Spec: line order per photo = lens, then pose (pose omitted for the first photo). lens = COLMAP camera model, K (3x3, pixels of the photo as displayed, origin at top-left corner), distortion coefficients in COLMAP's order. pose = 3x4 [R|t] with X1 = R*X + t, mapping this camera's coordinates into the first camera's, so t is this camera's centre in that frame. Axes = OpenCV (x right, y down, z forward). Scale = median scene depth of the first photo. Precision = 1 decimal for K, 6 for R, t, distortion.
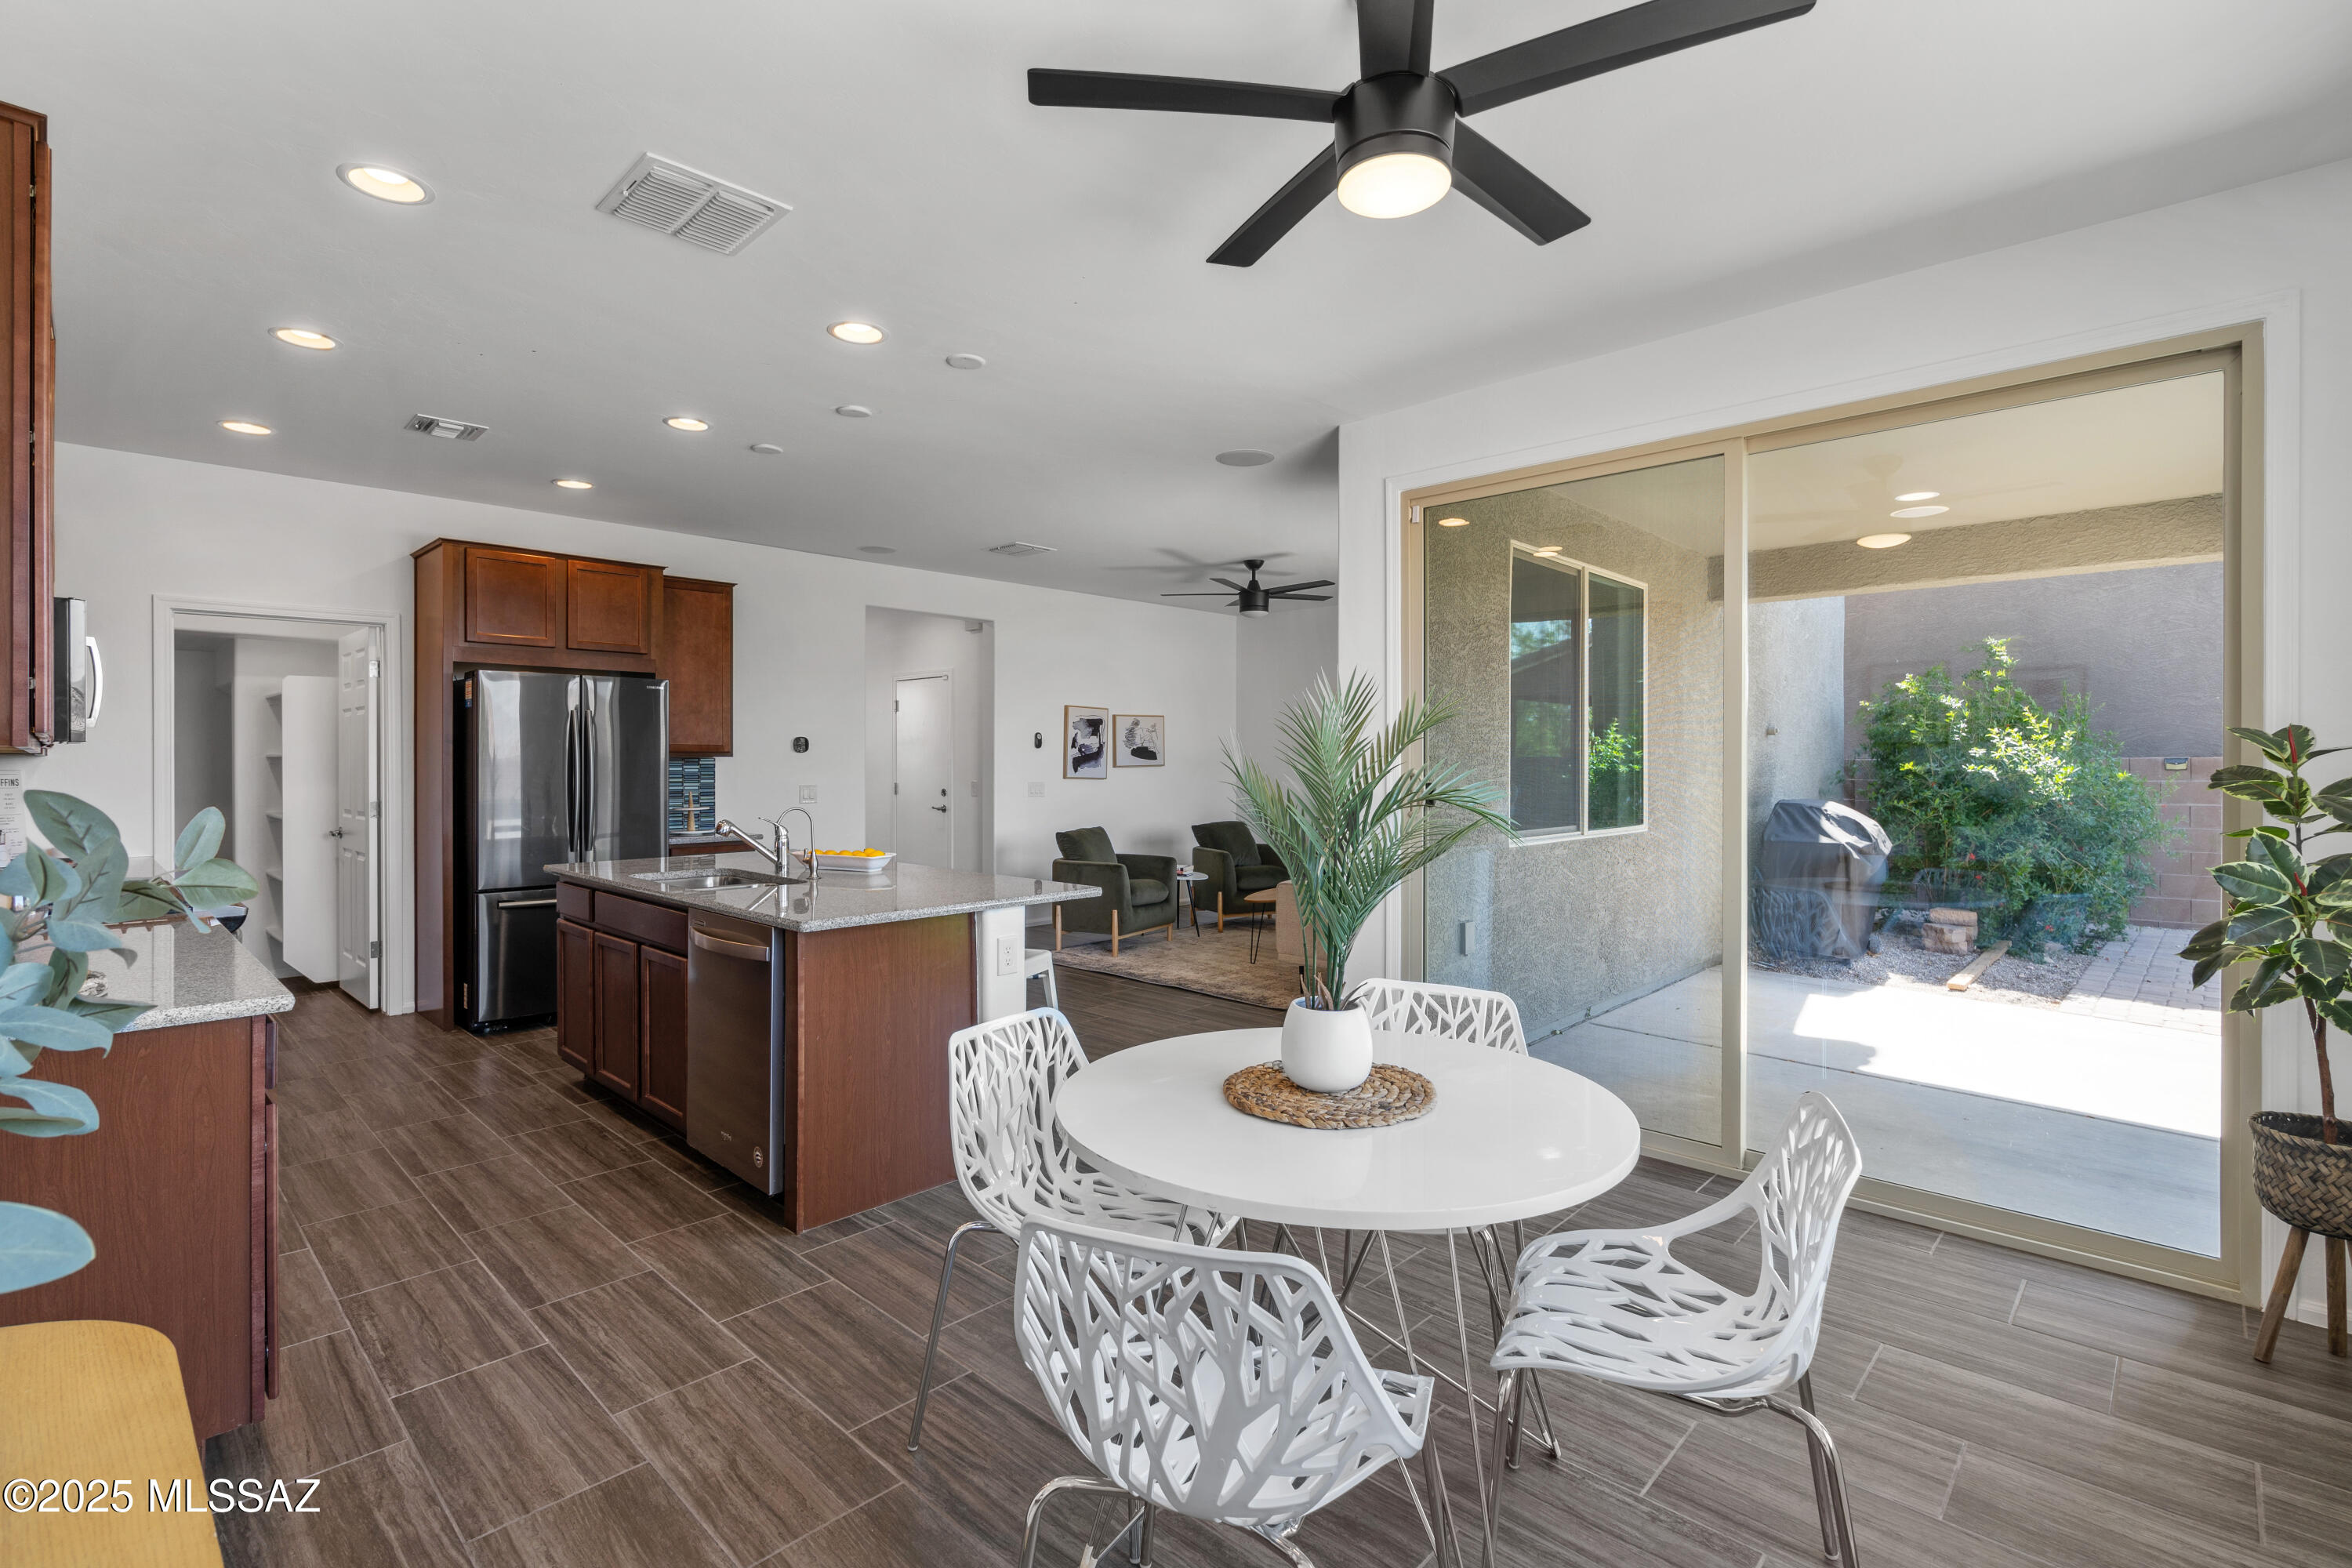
lens RADIAL K [[1094.4, 0, 1169.0], [0, 1094.4, 760.8], [0, 0, 1]] dist [0.010858, 0.000396]
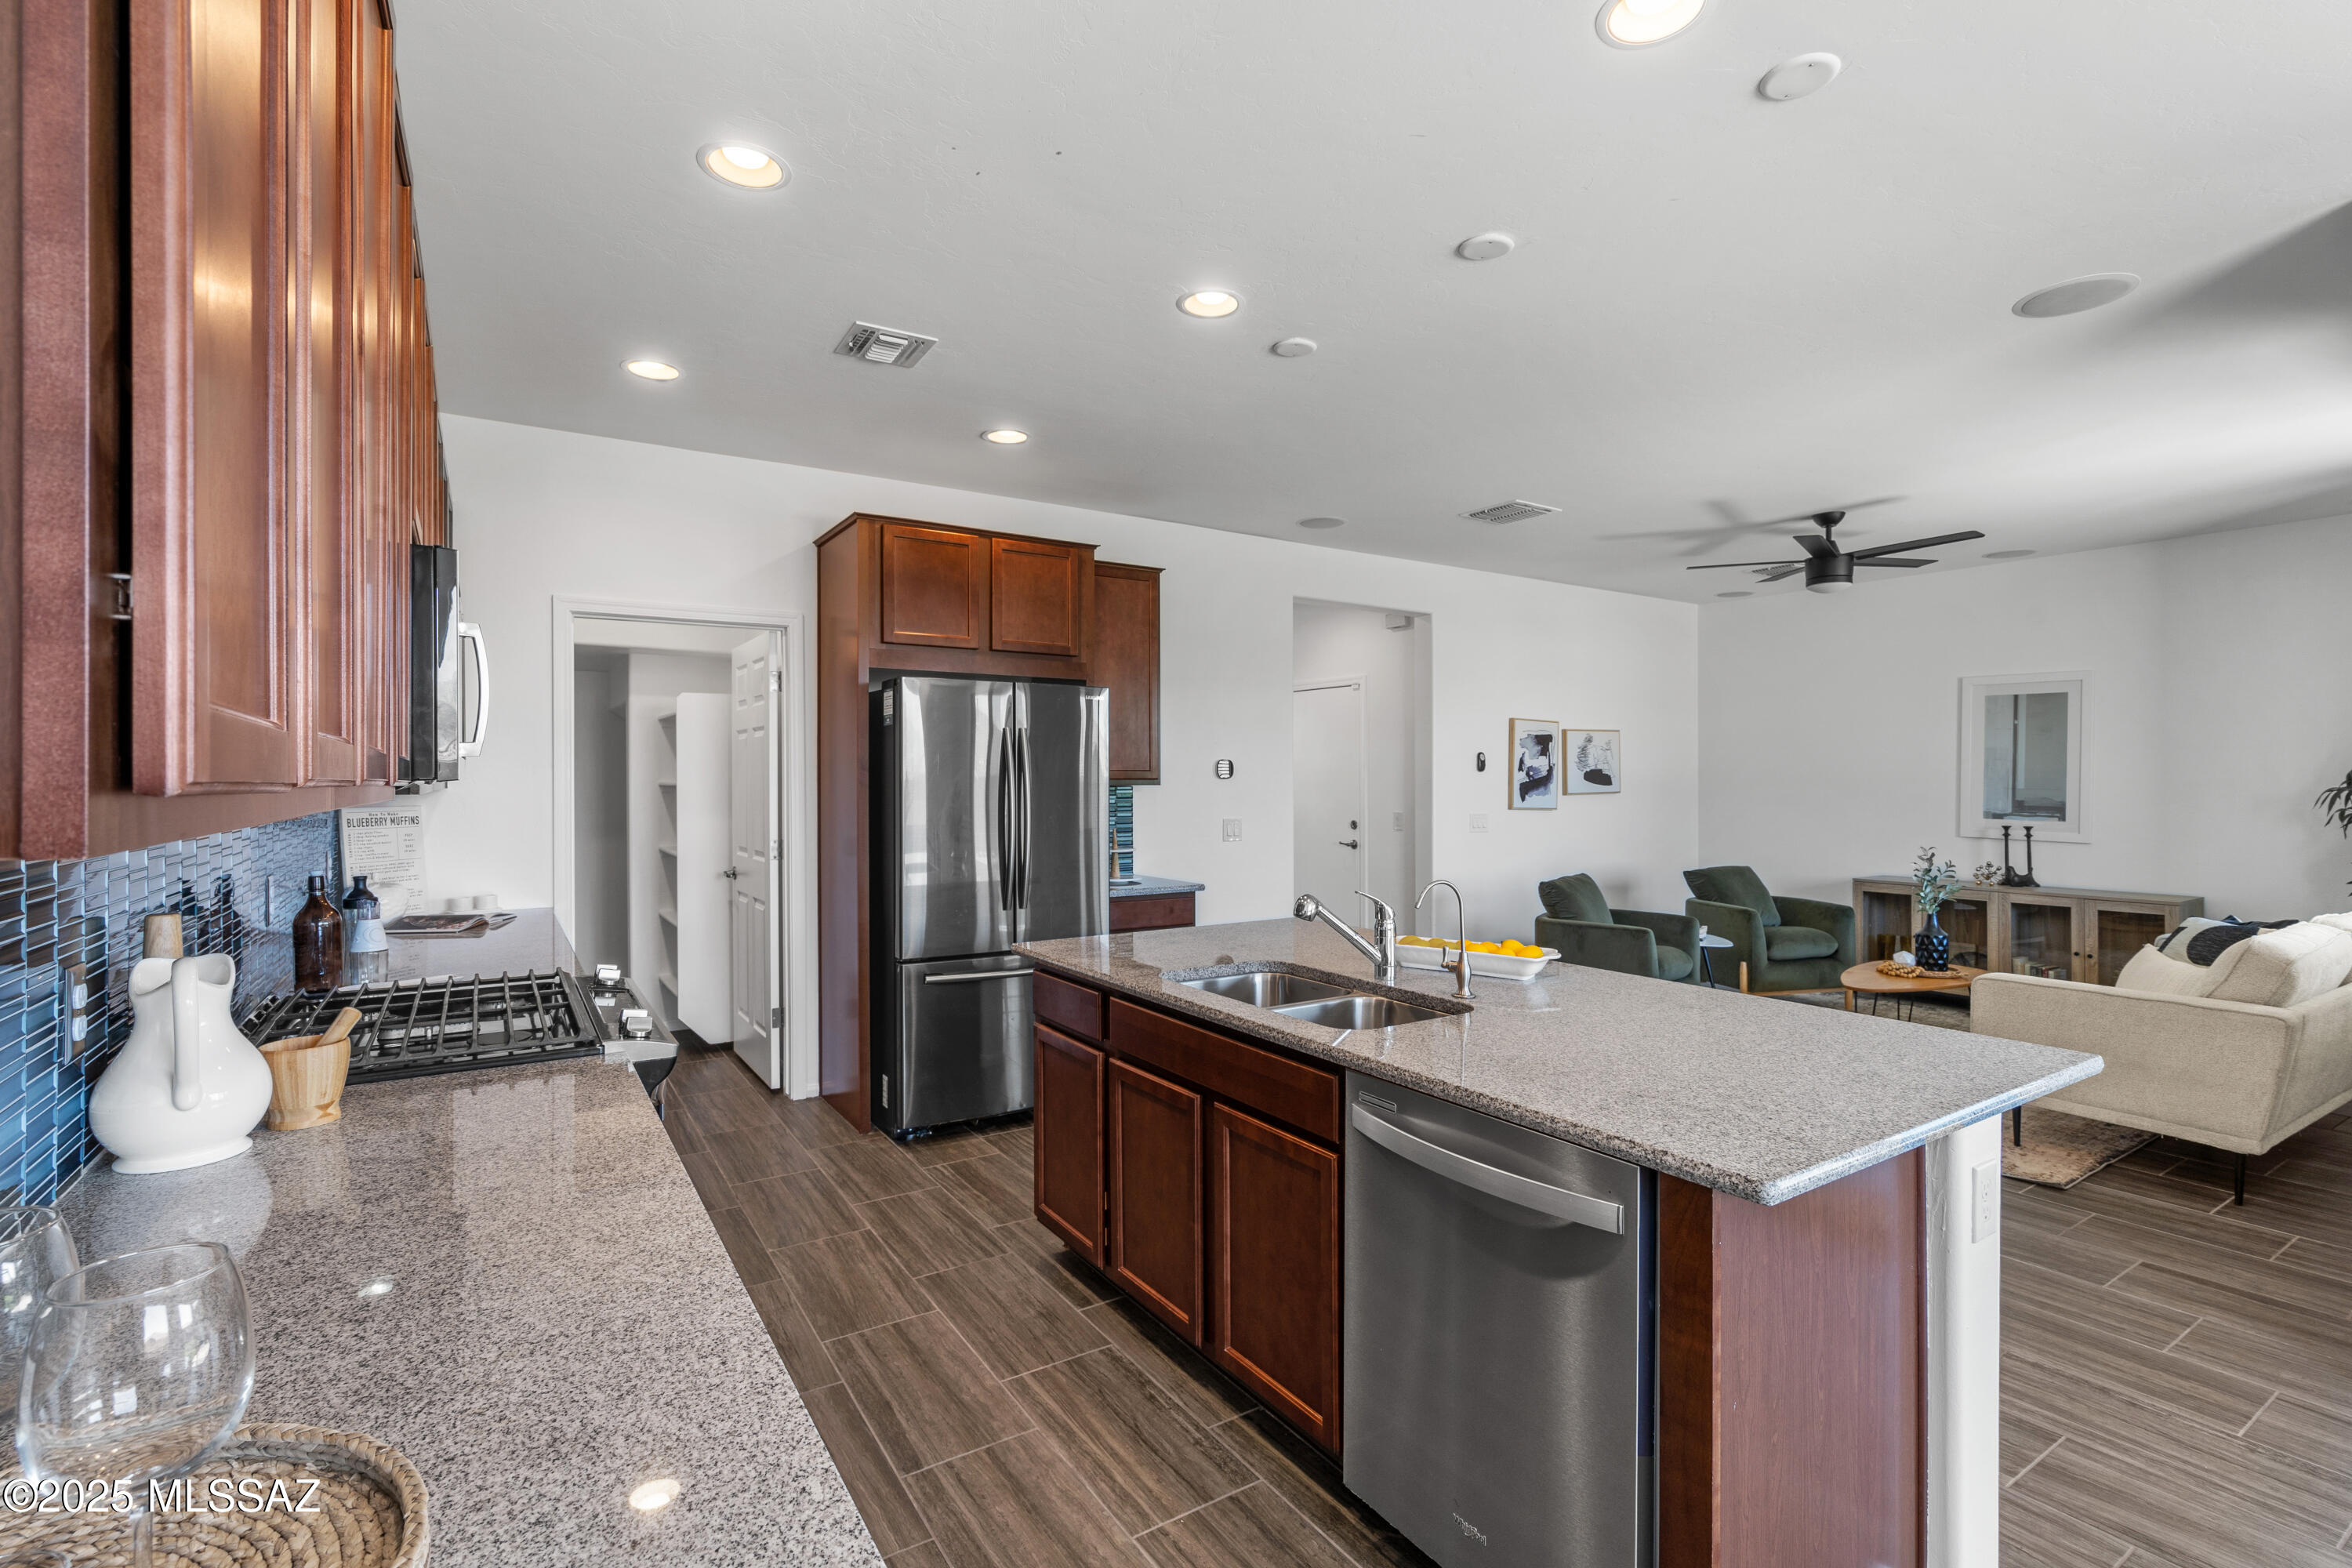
lens RADIAL K [[1067.7, 0, 1171.5], [0, 1067.7, 781.7], [0, 0, 1]] dist [0.001031, 0.000543]
pose [[0.975713, 0.000179, -0.219054, -0.240646], [0.000423, 0.999996, 0.002702, -0.009102], [0.219053, -0.002729, 0.975709, 0.264155]]
